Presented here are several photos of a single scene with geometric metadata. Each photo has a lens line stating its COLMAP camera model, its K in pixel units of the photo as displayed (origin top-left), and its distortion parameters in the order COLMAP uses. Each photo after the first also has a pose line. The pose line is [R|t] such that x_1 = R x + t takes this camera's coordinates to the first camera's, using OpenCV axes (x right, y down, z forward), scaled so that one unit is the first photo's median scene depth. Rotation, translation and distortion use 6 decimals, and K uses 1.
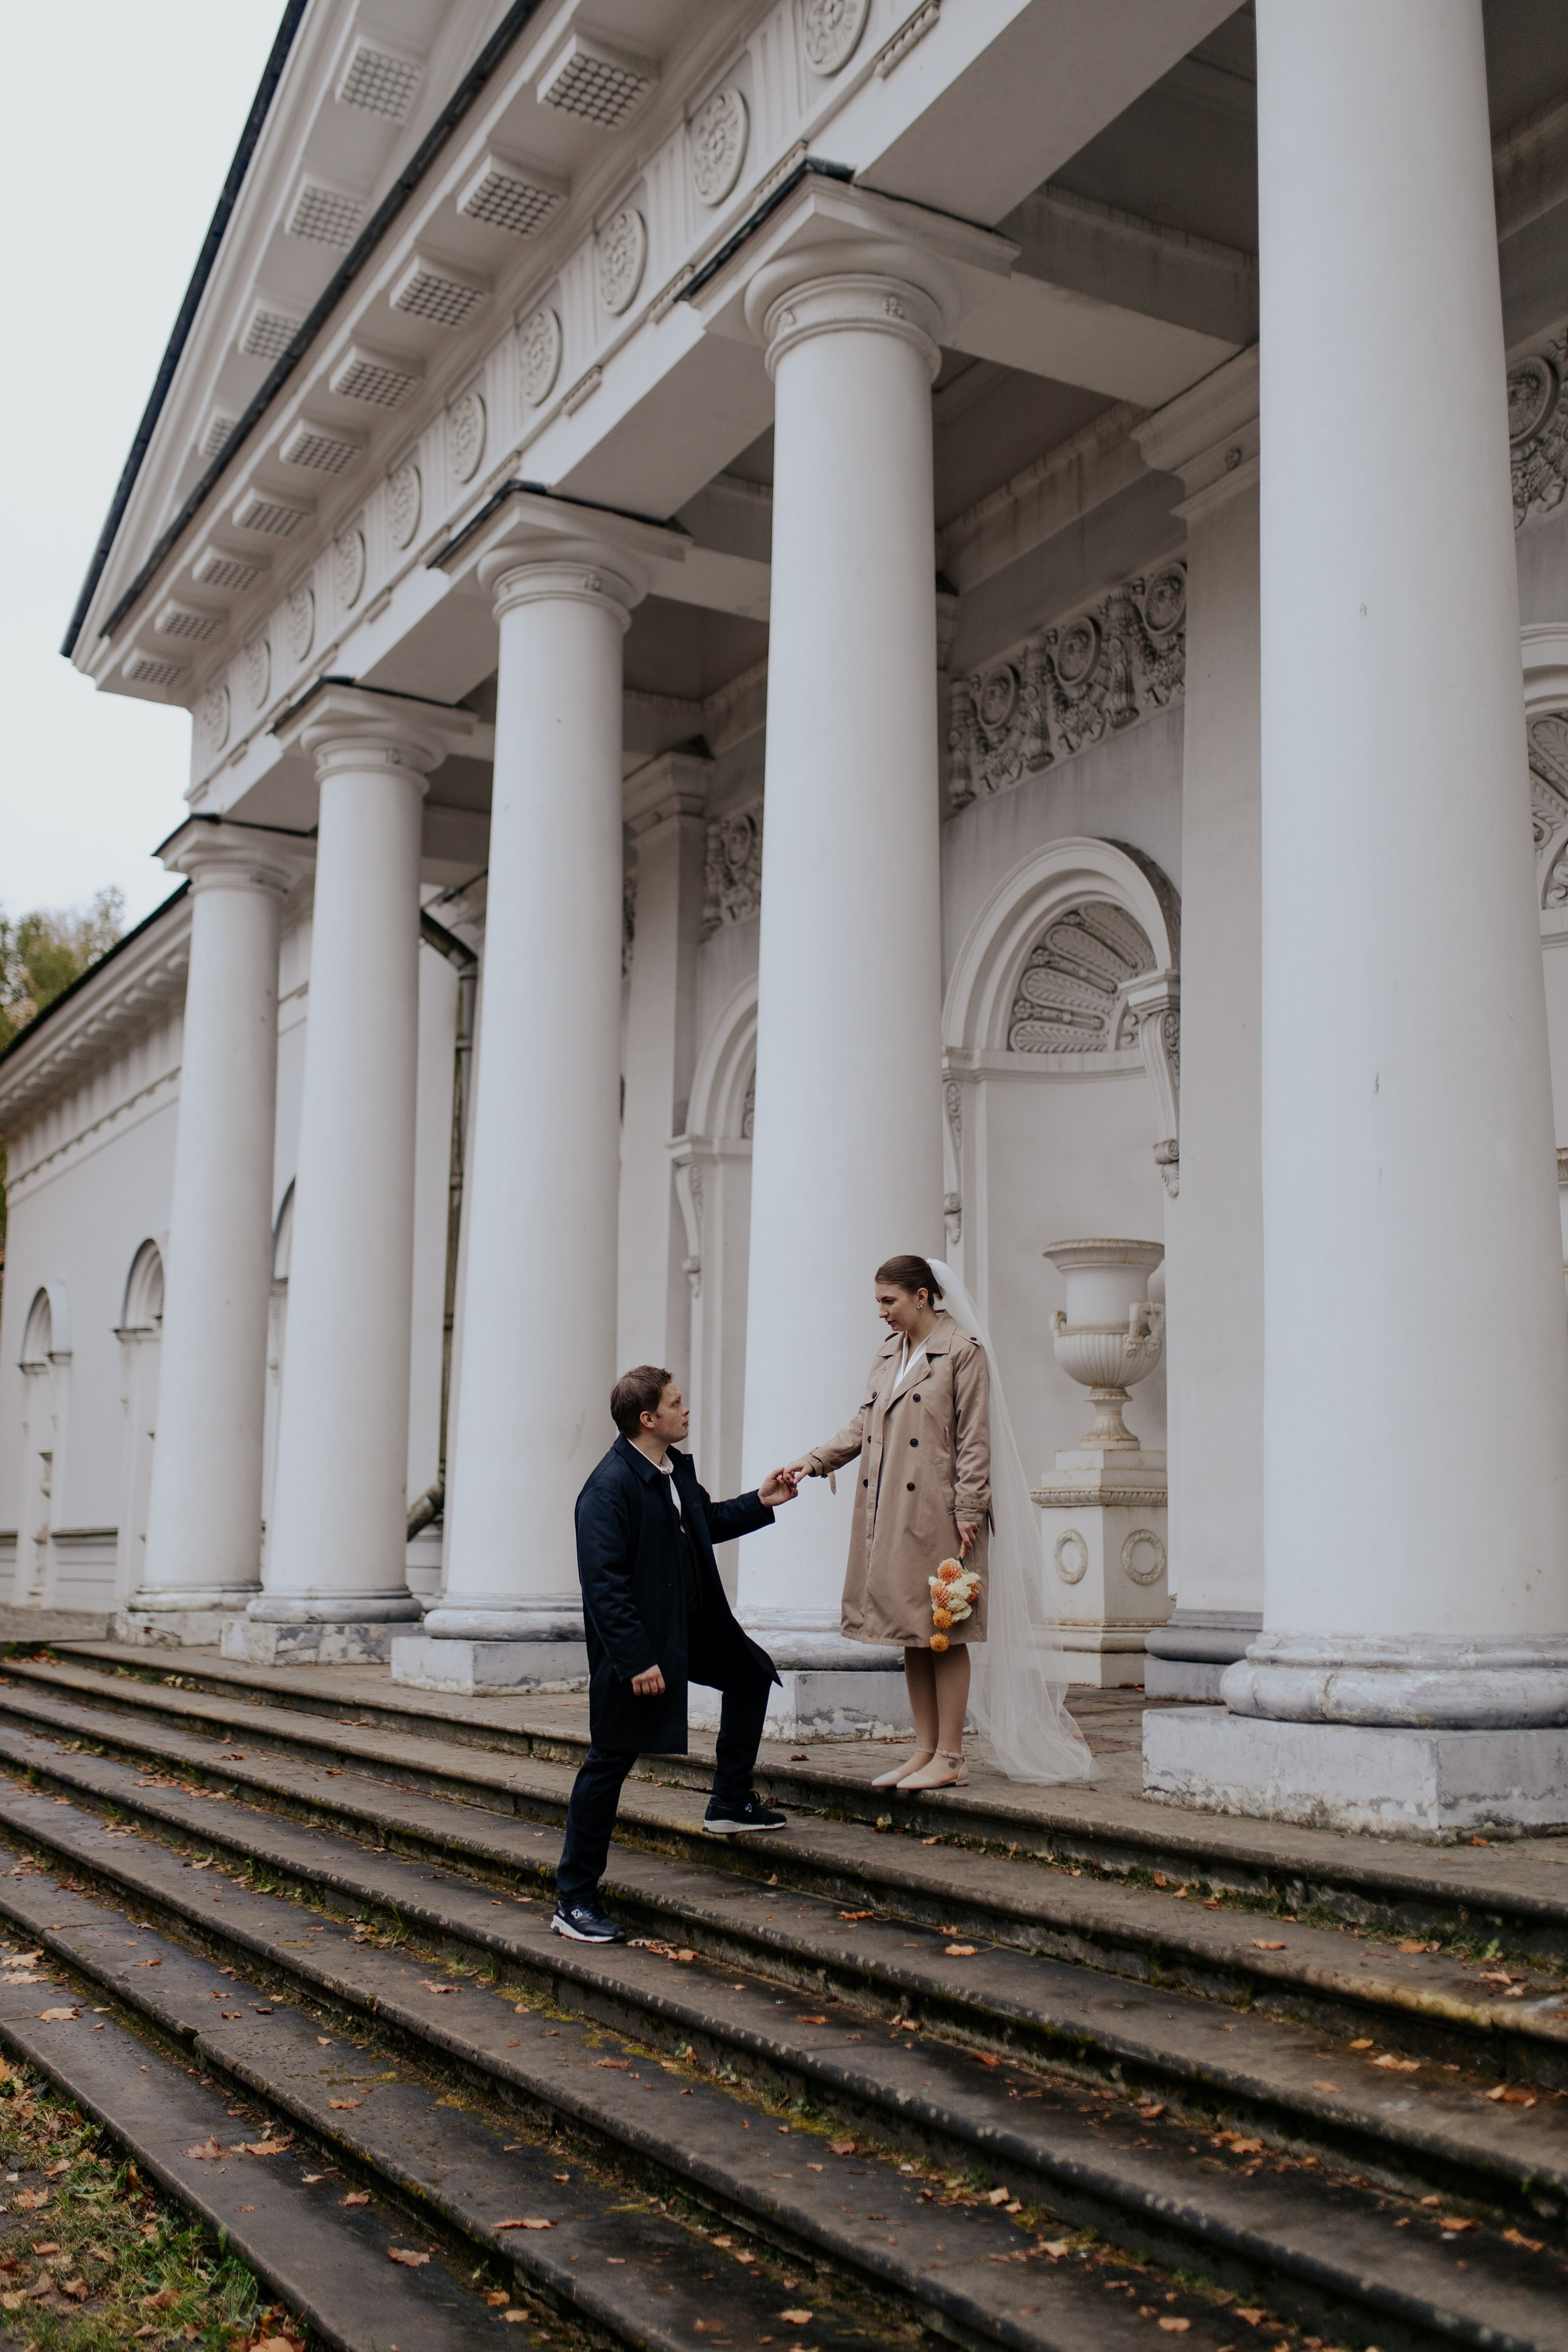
lens RADIAL K [[2228.5, 0, 784.0], [0, 2228.5, 1176.0], [0, 0, 1]] dist [0.043307, -0.027658]
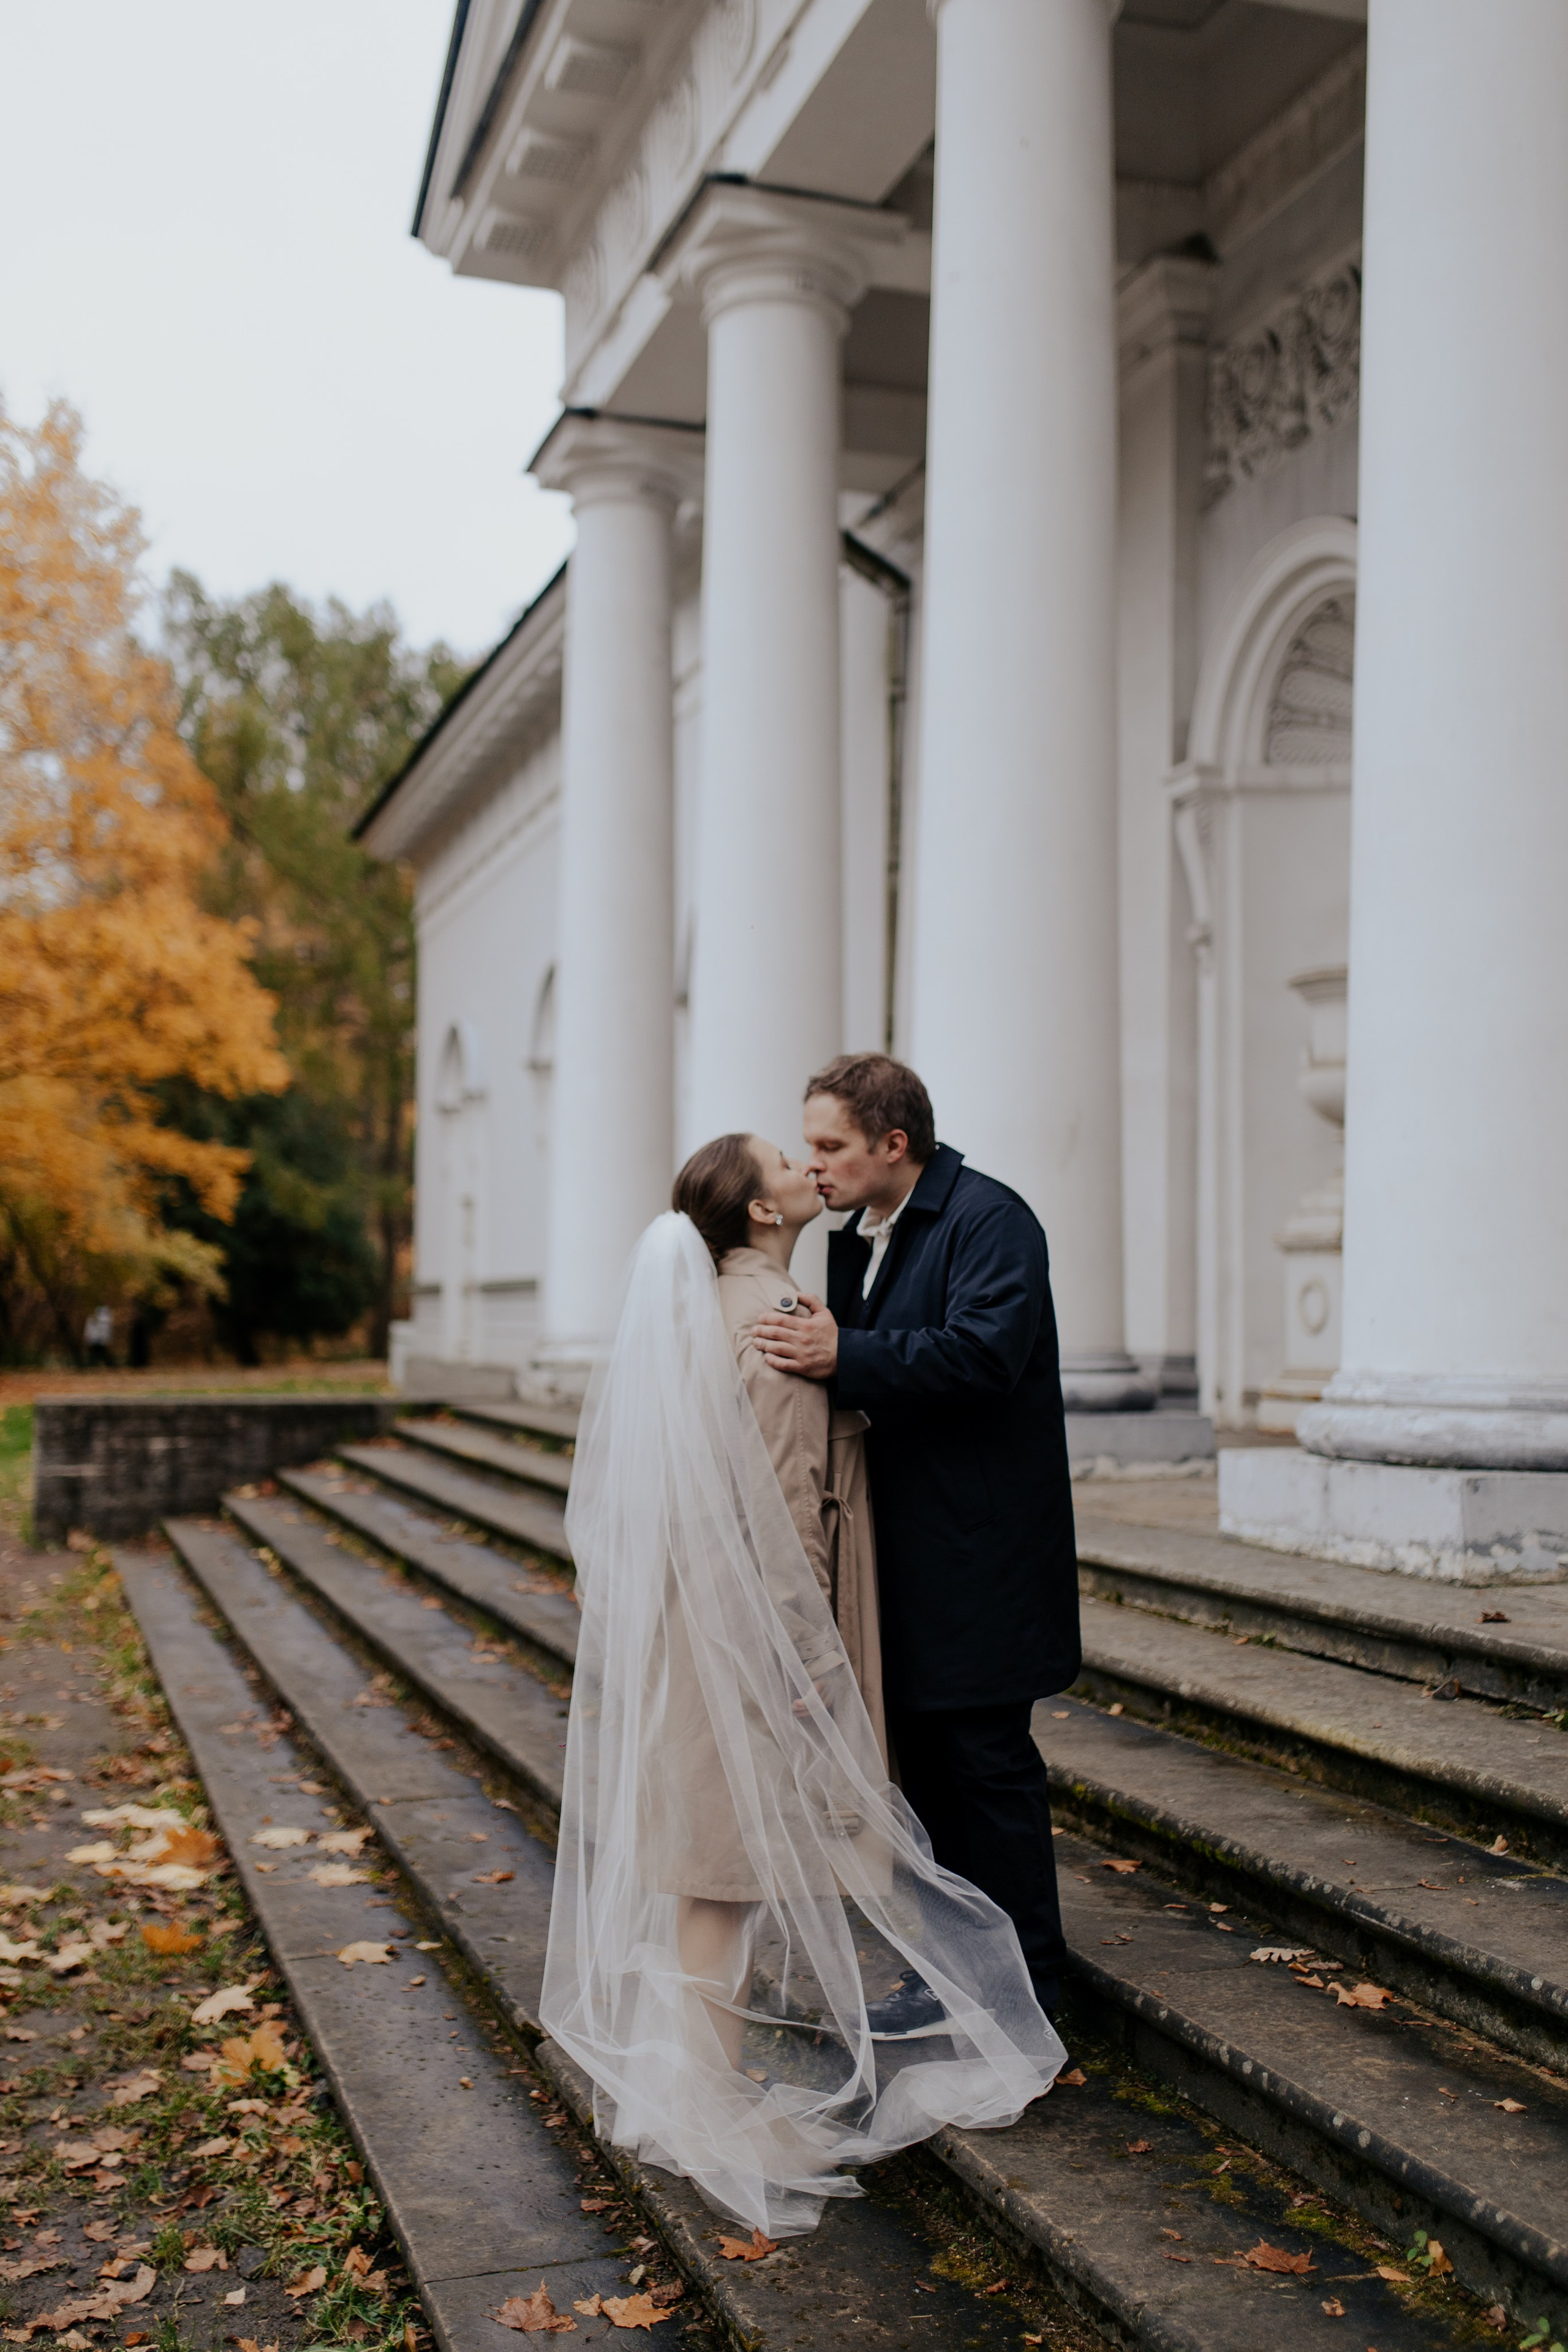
lens RADIAL K [[2313.8, 0, 784.0], [0, 2313.8, 1176.0], [0, 0, 1]] dist [0.037926, -0.009212]
pose [[0.981358, -0.011495, -0.191847, -0.040809], [0.032393, 0.993822, 0.106153, 0.046022], [0.189441, -0.110388, 0.975667, 0.244576]]
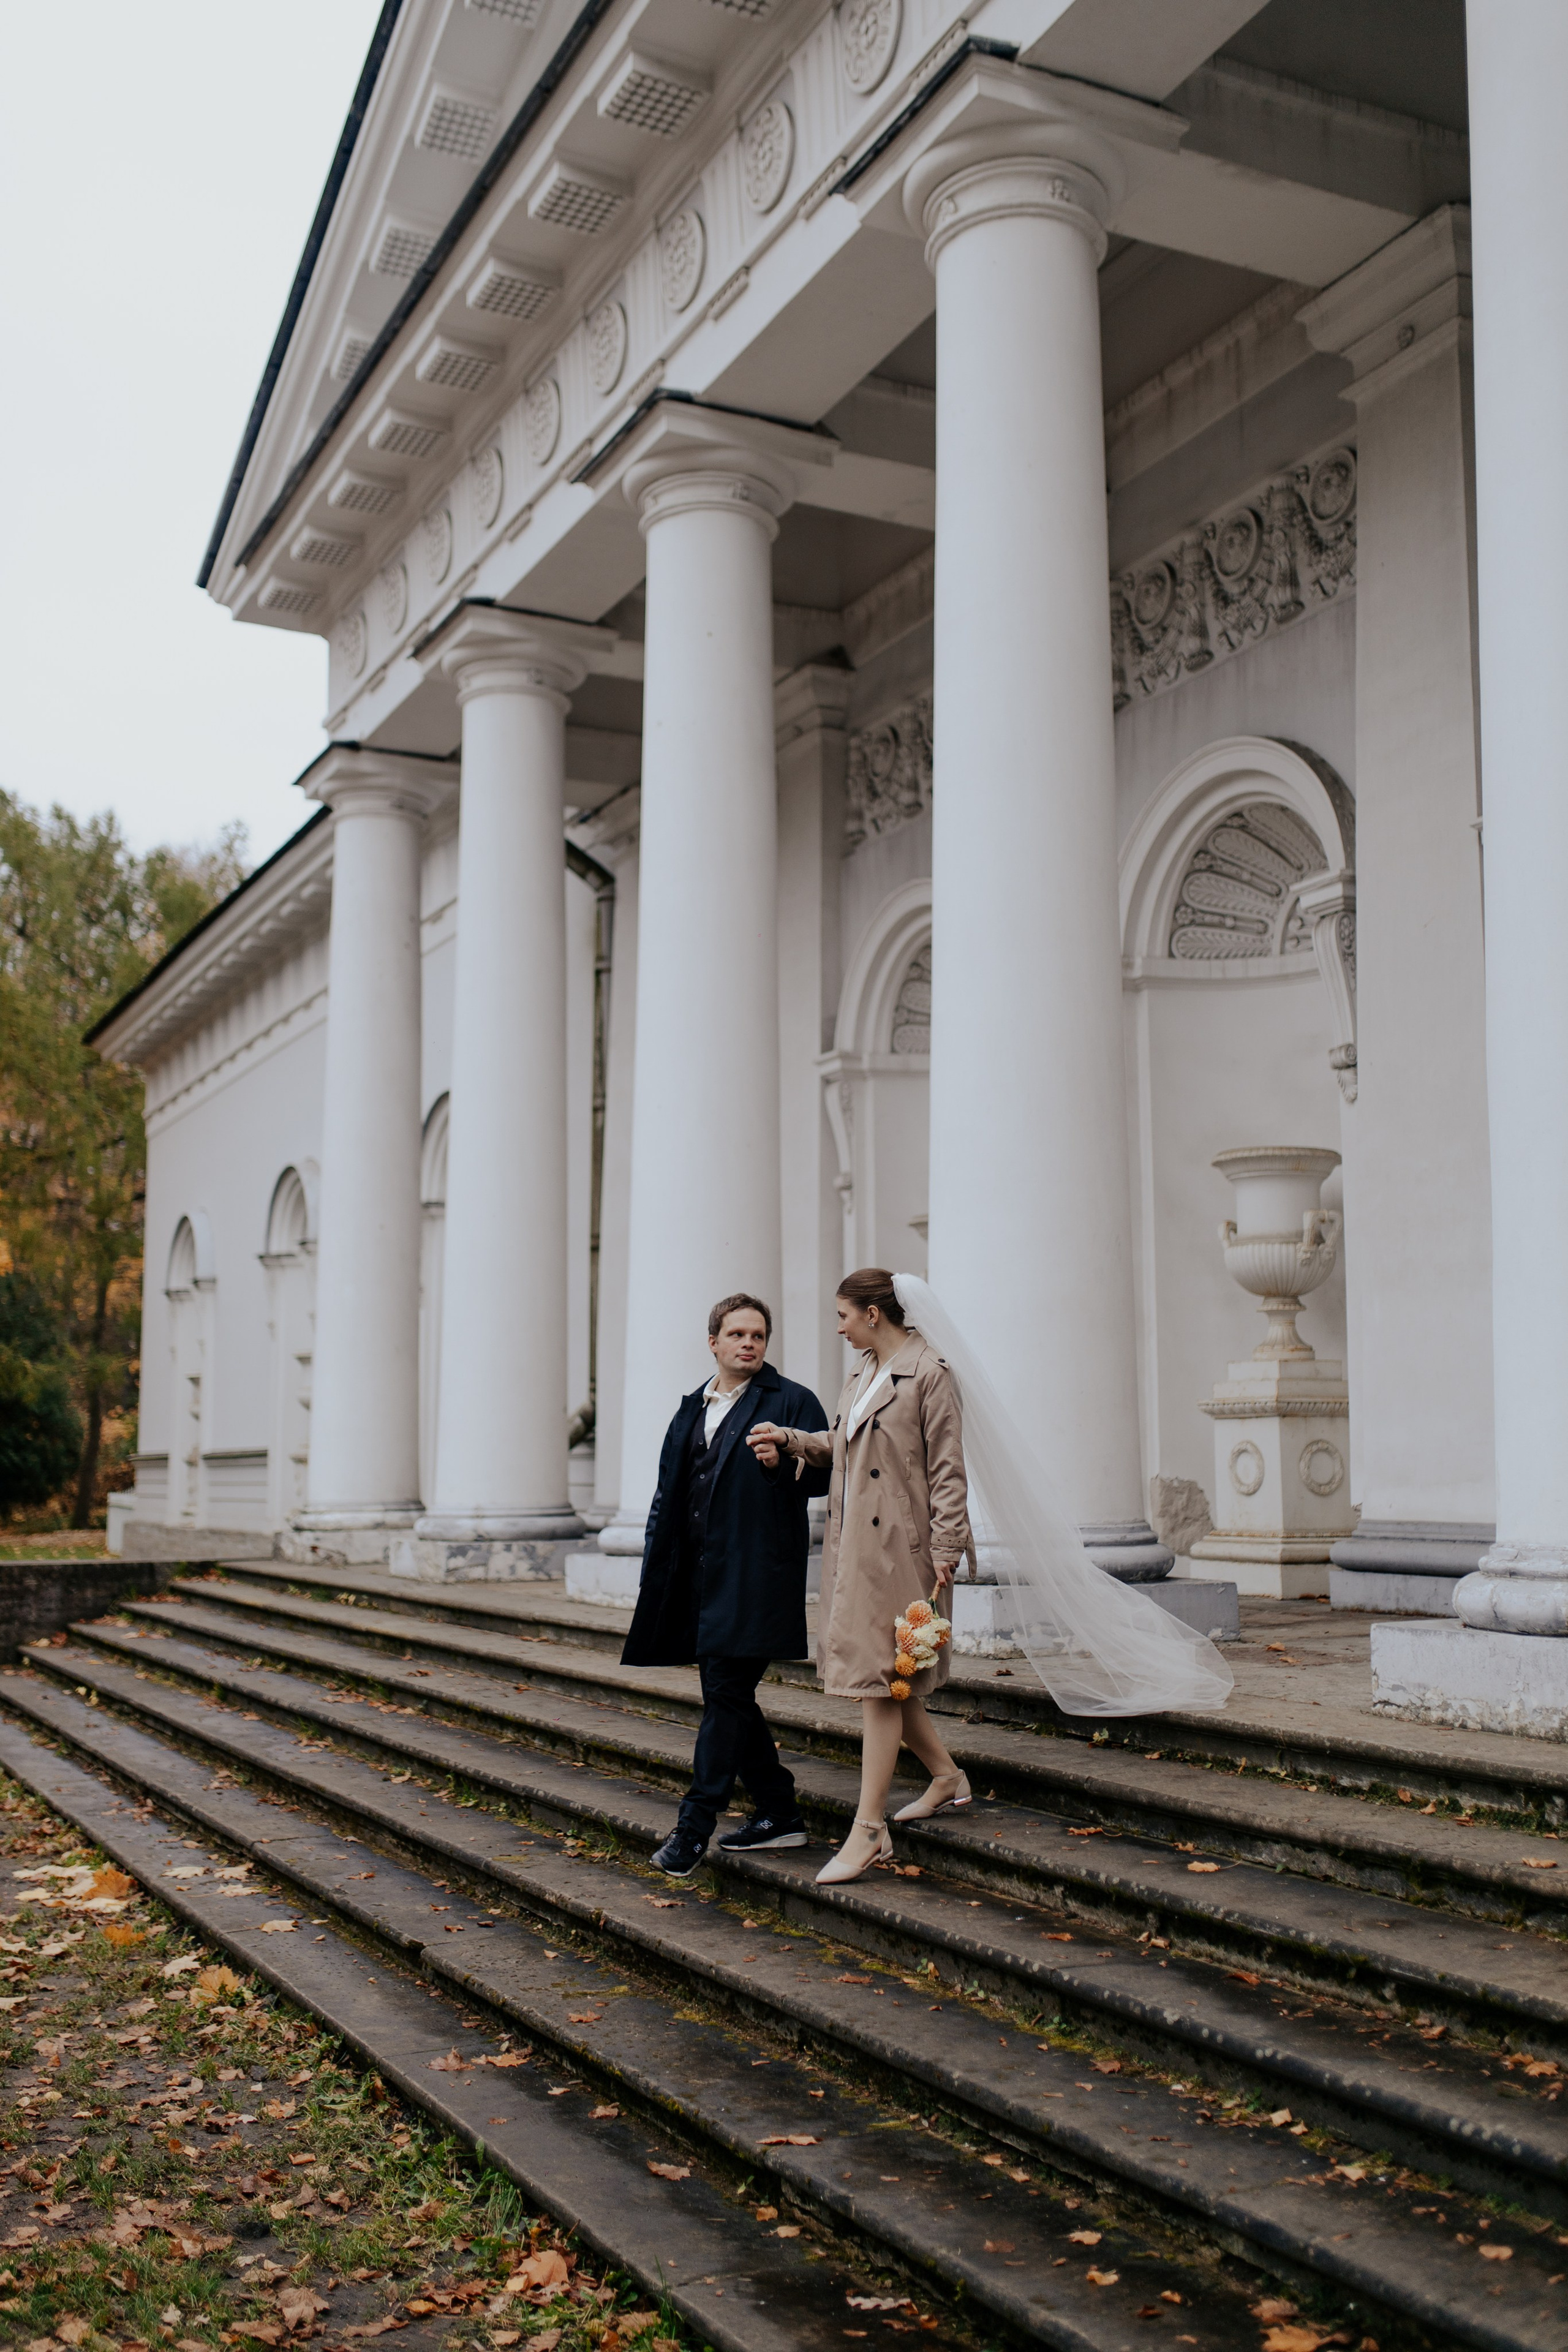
lens RADIAL K [[2215.1, 0, 784.0], [0, 2215.1, 1176.0], [0, 0, 1]] dist [0.043496, -0.028077]
pose [[0.998604, -0.018375, -0.049530, -0.025848], [0.020195, 0.999129, 0.036507, 0.000974], [0.048816, -0.037456, 0.998105, 0.011602]]
